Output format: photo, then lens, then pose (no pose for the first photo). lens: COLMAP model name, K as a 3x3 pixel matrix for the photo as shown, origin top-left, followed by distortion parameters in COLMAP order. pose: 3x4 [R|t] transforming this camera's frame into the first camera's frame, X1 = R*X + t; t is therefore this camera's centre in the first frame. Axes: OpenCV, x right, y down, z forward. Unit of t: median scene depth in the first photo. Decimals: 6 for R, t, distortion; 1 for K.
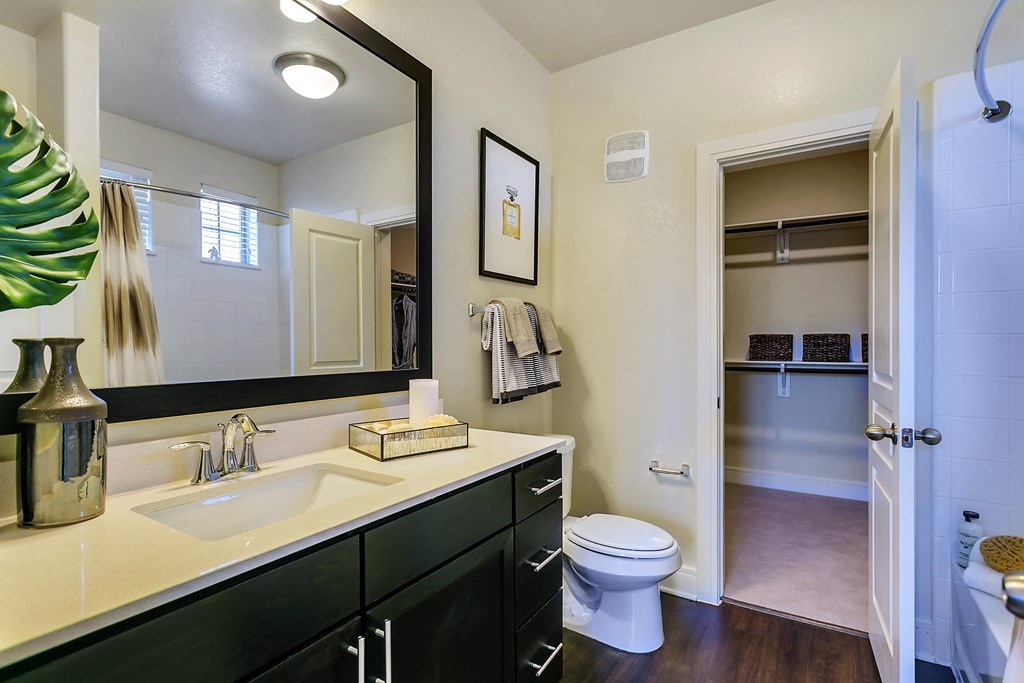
lens RADIAL K [[494.2, 0, 505.9], [0, 494.2, 344.8], [0, 0, 1]] dist [-0.010249, 0.000045]
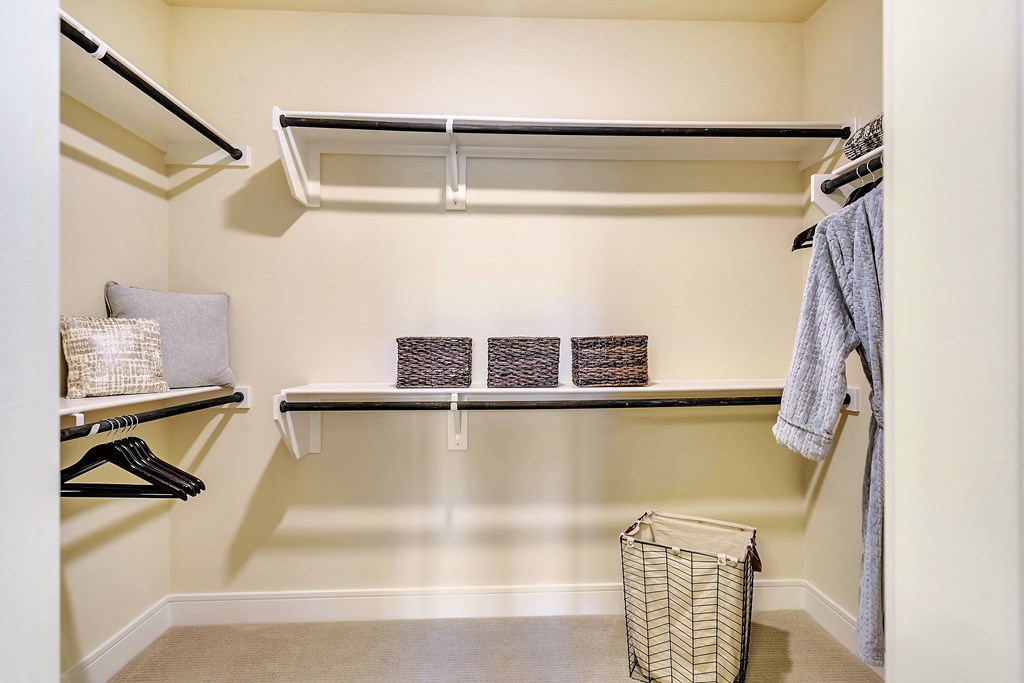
lens RADIAL K [[494.2, 0, 512.3], [0, 494.2, 343.7], [0, 0, 1]] dist [-0.010249, 0.000045]
pose [[0.820150, 0.001119, 0.572147, 0.306589], [0.002345, 0.999983, -0.005317, -0.011110], [-0.572144, 0.005702, 0.820134, 0.525268]]
